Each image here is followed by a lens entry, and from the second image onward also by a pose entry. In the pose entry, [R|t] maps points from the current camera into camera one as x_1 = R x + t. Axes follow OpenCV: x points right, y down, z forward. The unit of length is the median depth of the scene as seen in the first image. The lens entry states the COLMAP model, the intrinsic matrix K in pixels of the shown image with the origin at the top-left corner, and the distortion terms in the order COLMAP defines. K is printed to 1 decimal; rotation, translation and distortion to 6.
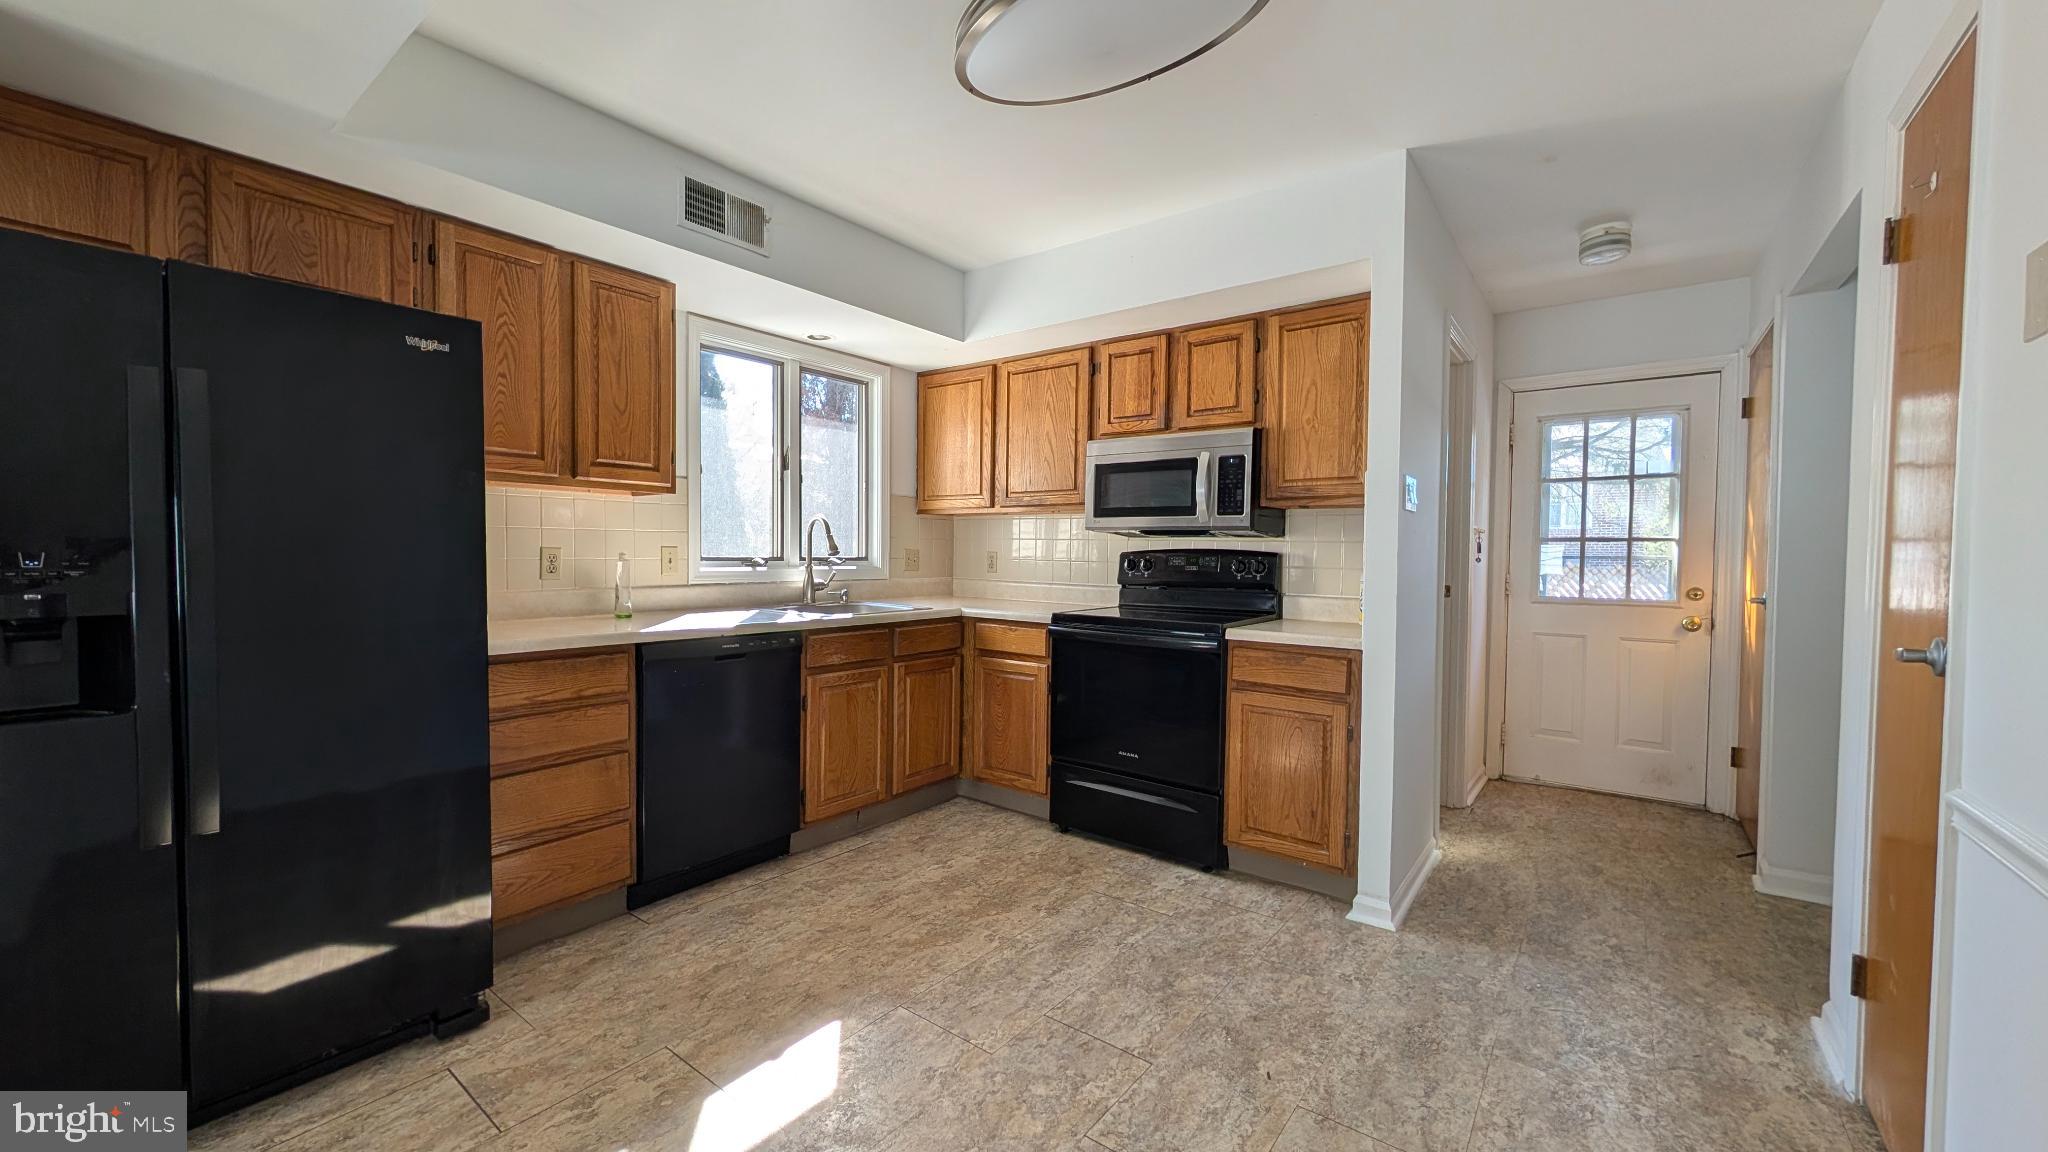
lens RADIAL K [[793.0, 0, 1008.7], [0, 793.0, 575.5], [0, 0, 1]] dist [0.001280, 0.001350]
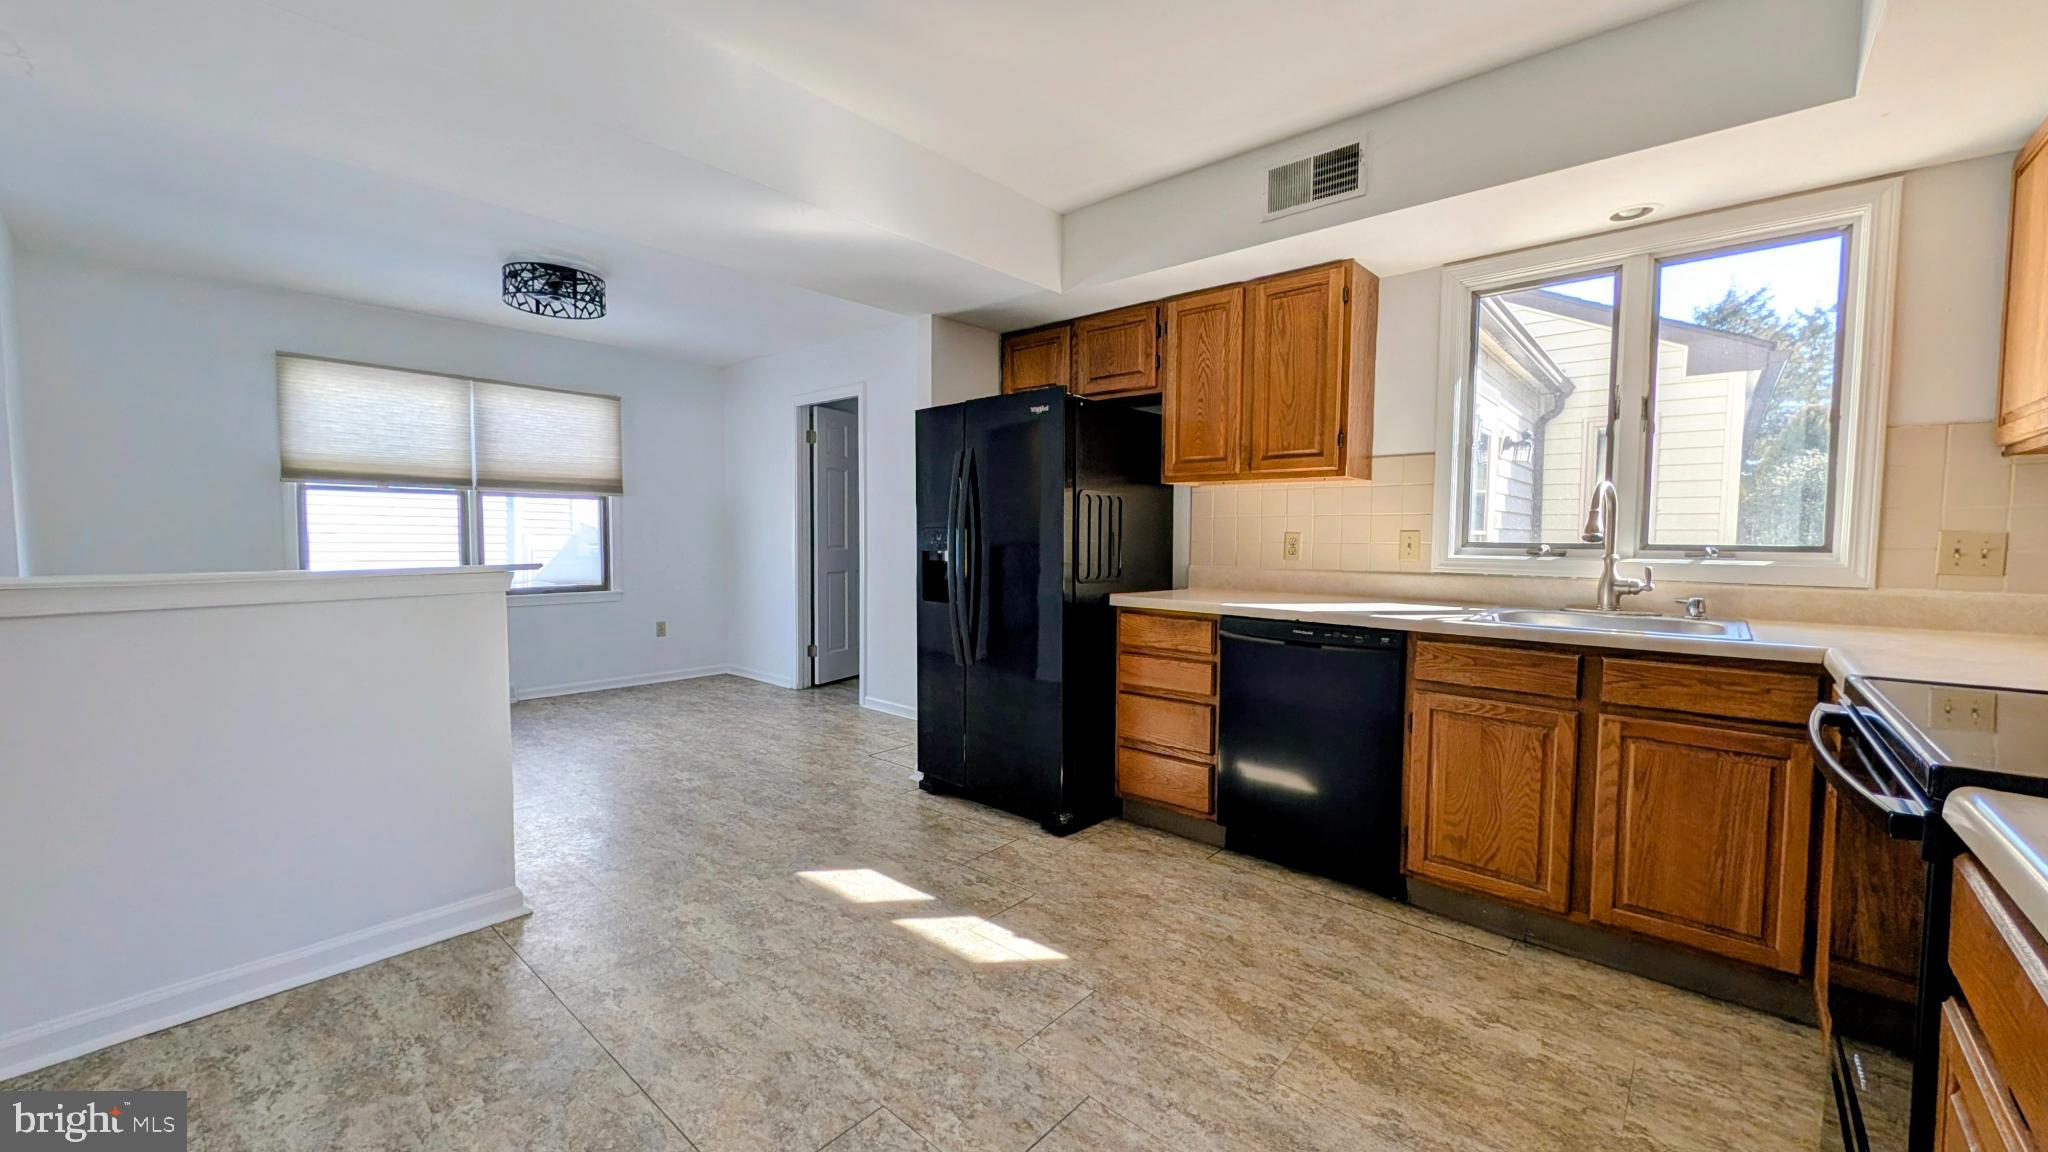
lens RADIAL K [[793.0, 0, 1022.8], [0, 793.0, 579.0], [0, 0, 1]] dist [0.001280, 0.001350]
pose [[-0.067753, 0.049180, -0.996489, 0.639468], [-0.036646, 0.997988, 0.051746, -0.013476], [0.997029, 0.040023, -0.065815, 0.736701]]
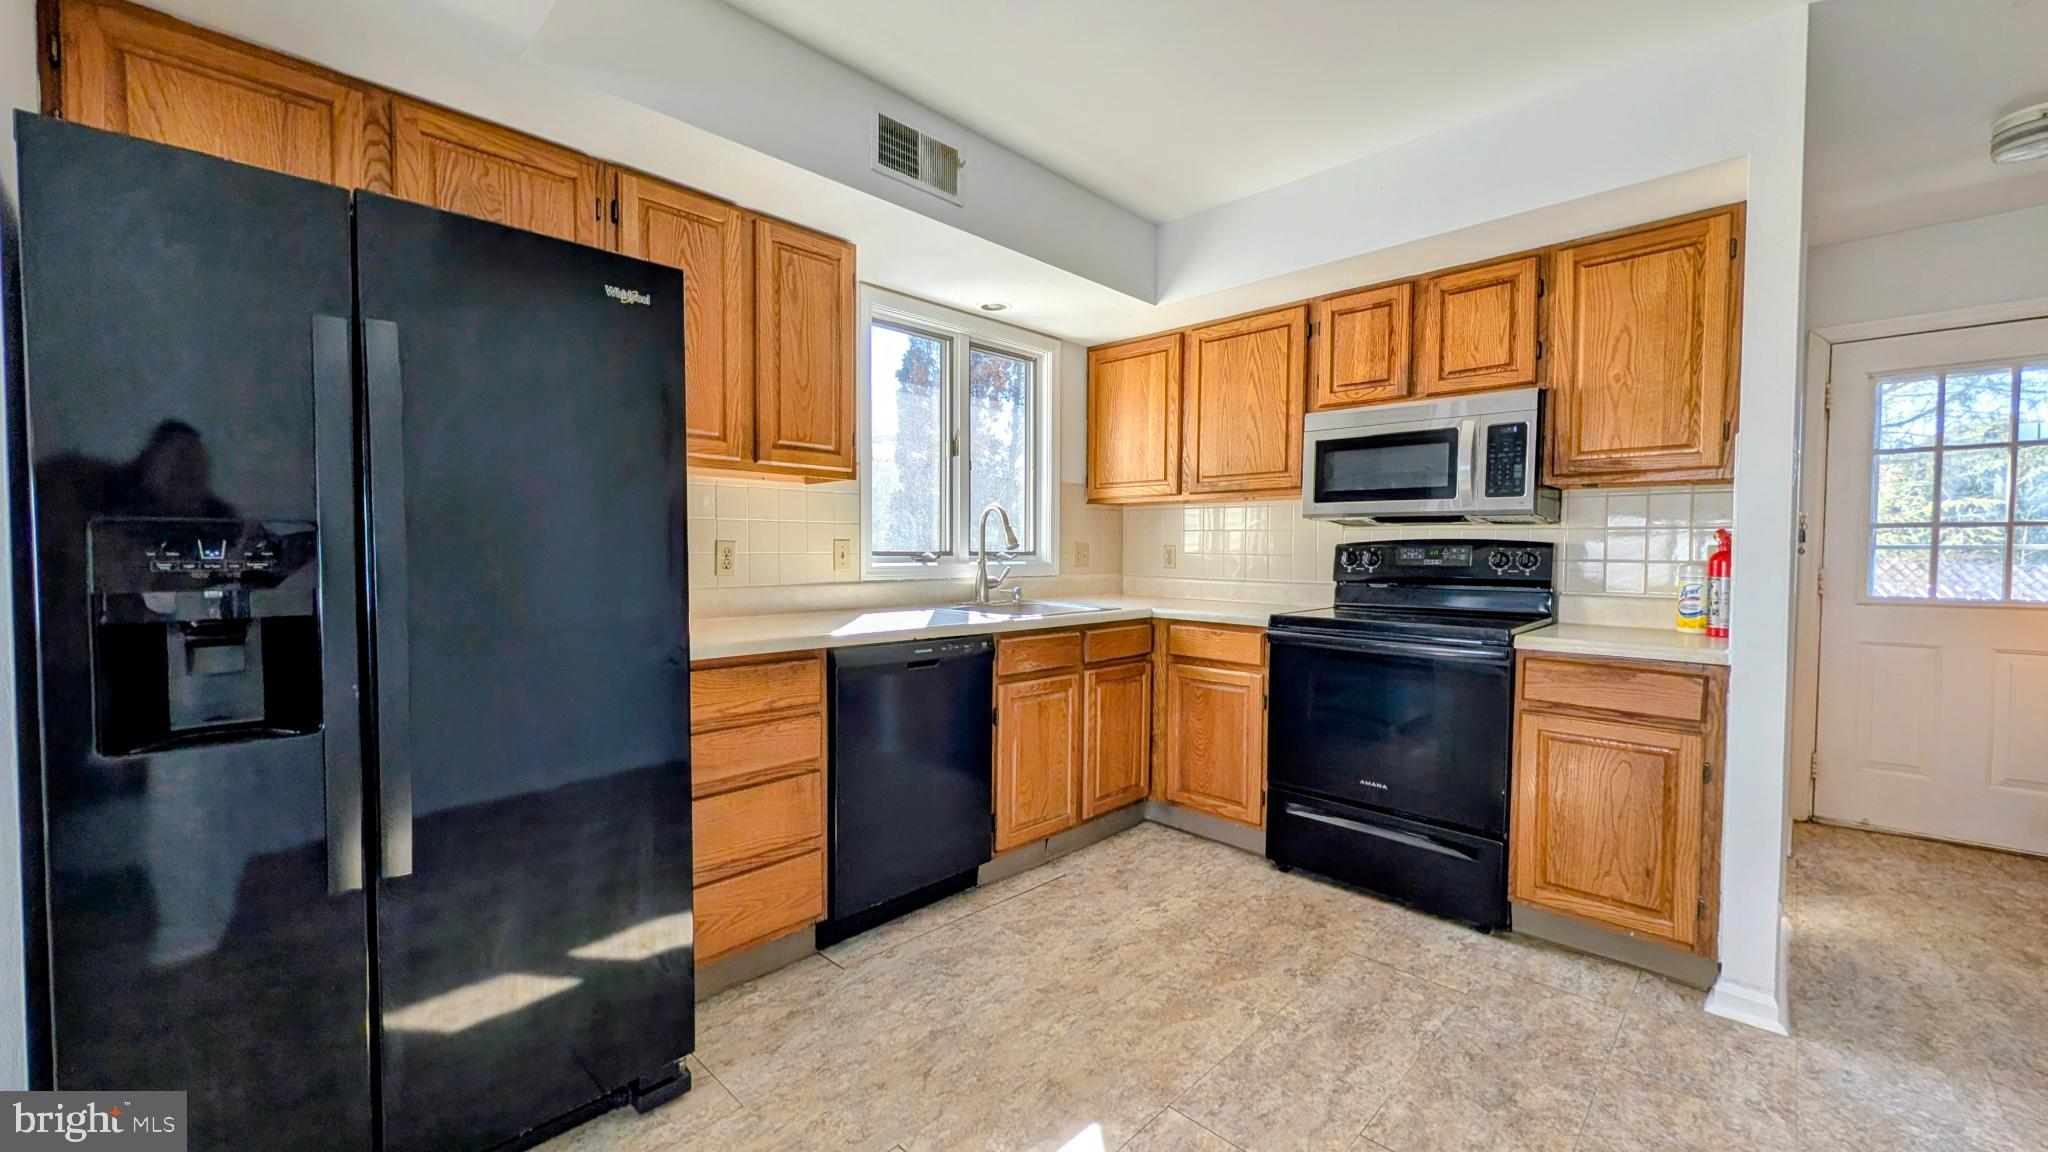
lens RADIAL K [[793.0, 0, 1004.6], [0, 793.0, 575.7], [0, 0, 1]] dist [0.001280, 0.001350]
pose [[0.992327, -0.001149, -0.123633, -0.155978], [0.001456, 0.999996, 0.002392, 0.003537], [0.123630, -0.002554, 0.992325, 0.143621]]
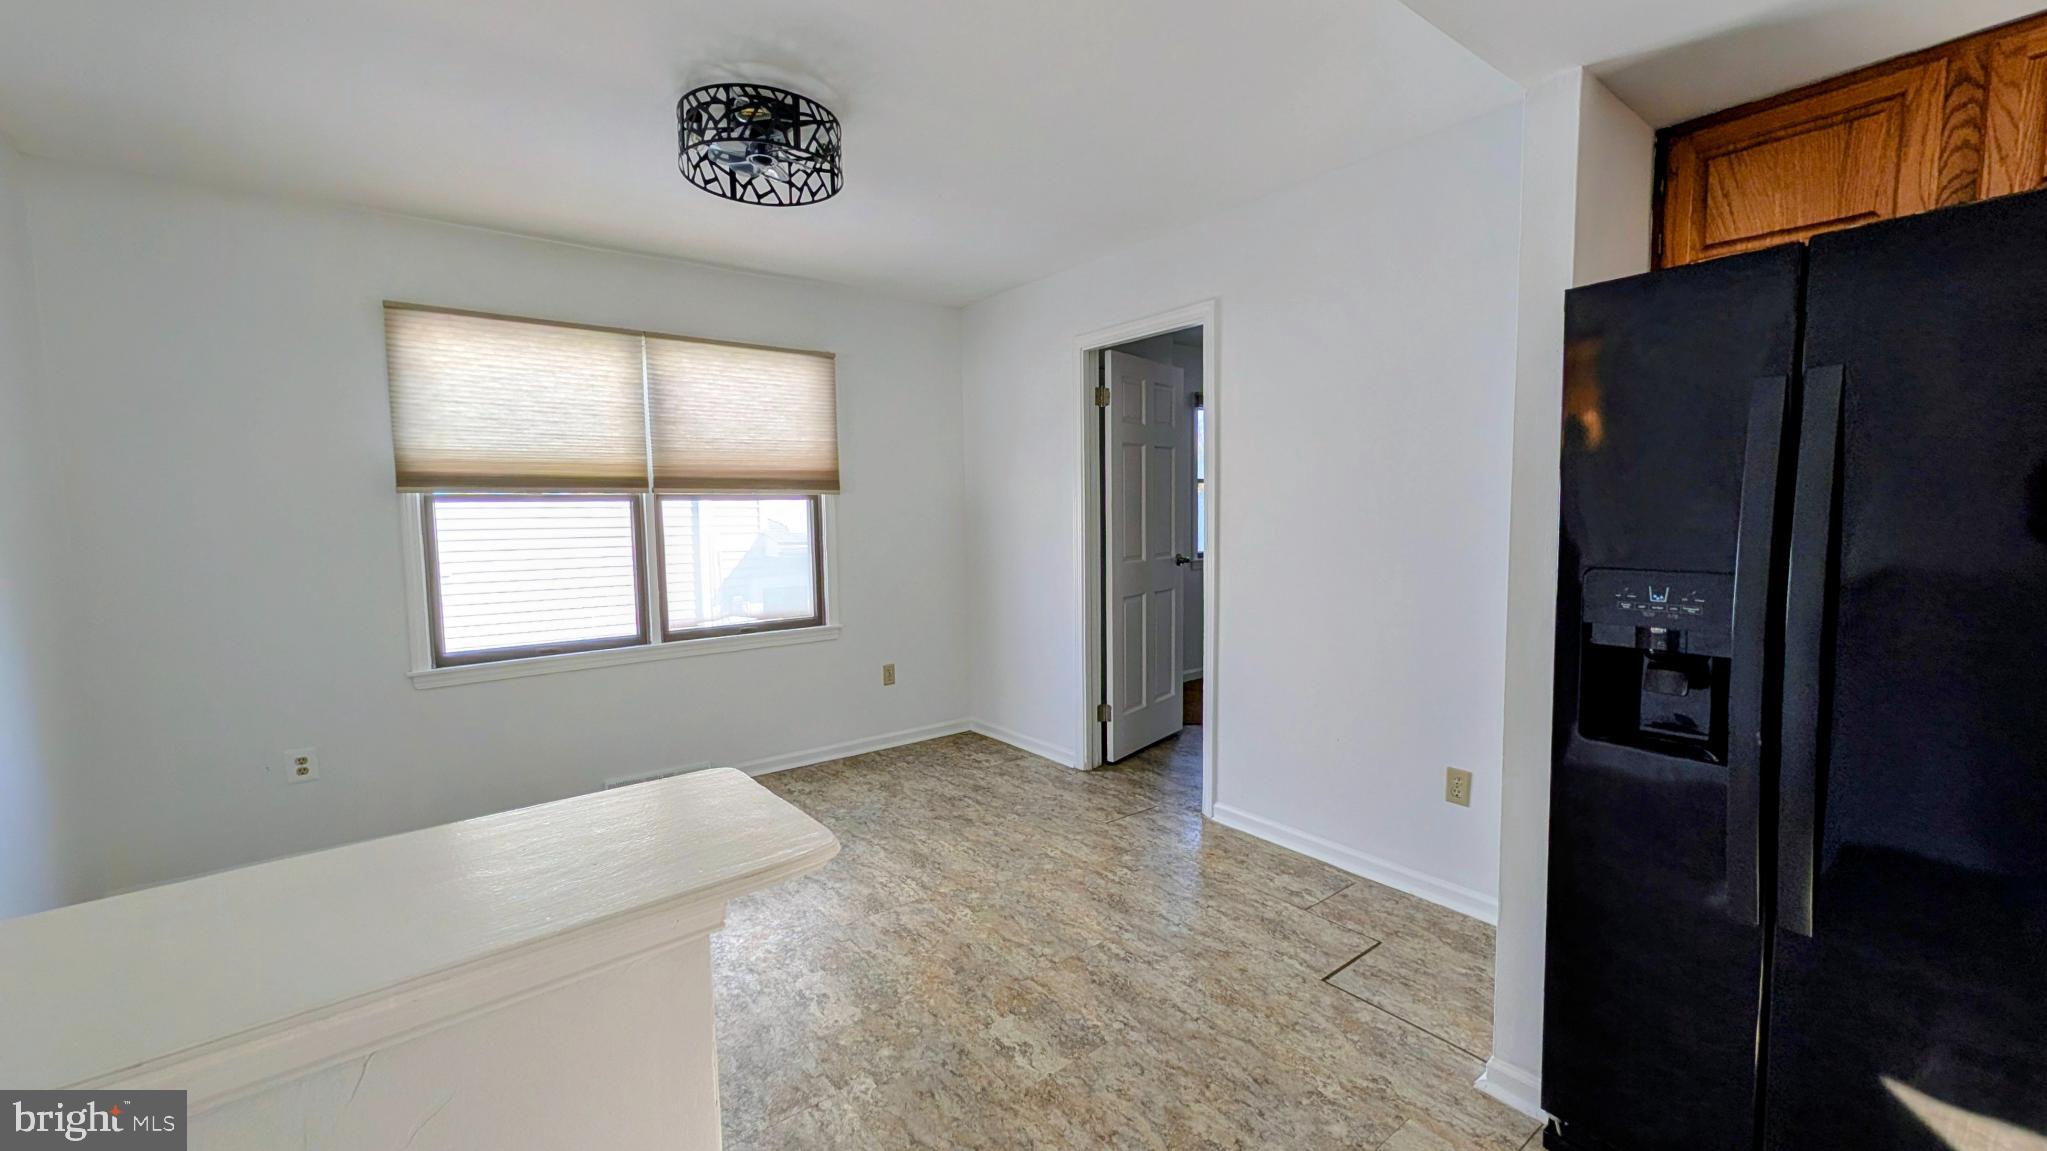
lens RADIAL K [[792.6, 0, 1018.1], [0, 792.6, 573.9], [0, 0, 1]] dist [0.001280, 0.001350]
pose [[-0.249576, 0.076698, -0.965313, -0.021974], [-0.012478, 0.996521, 0.082404, -0.061443], [0.968275, 0.032612, -0.247750, 0.235443]]
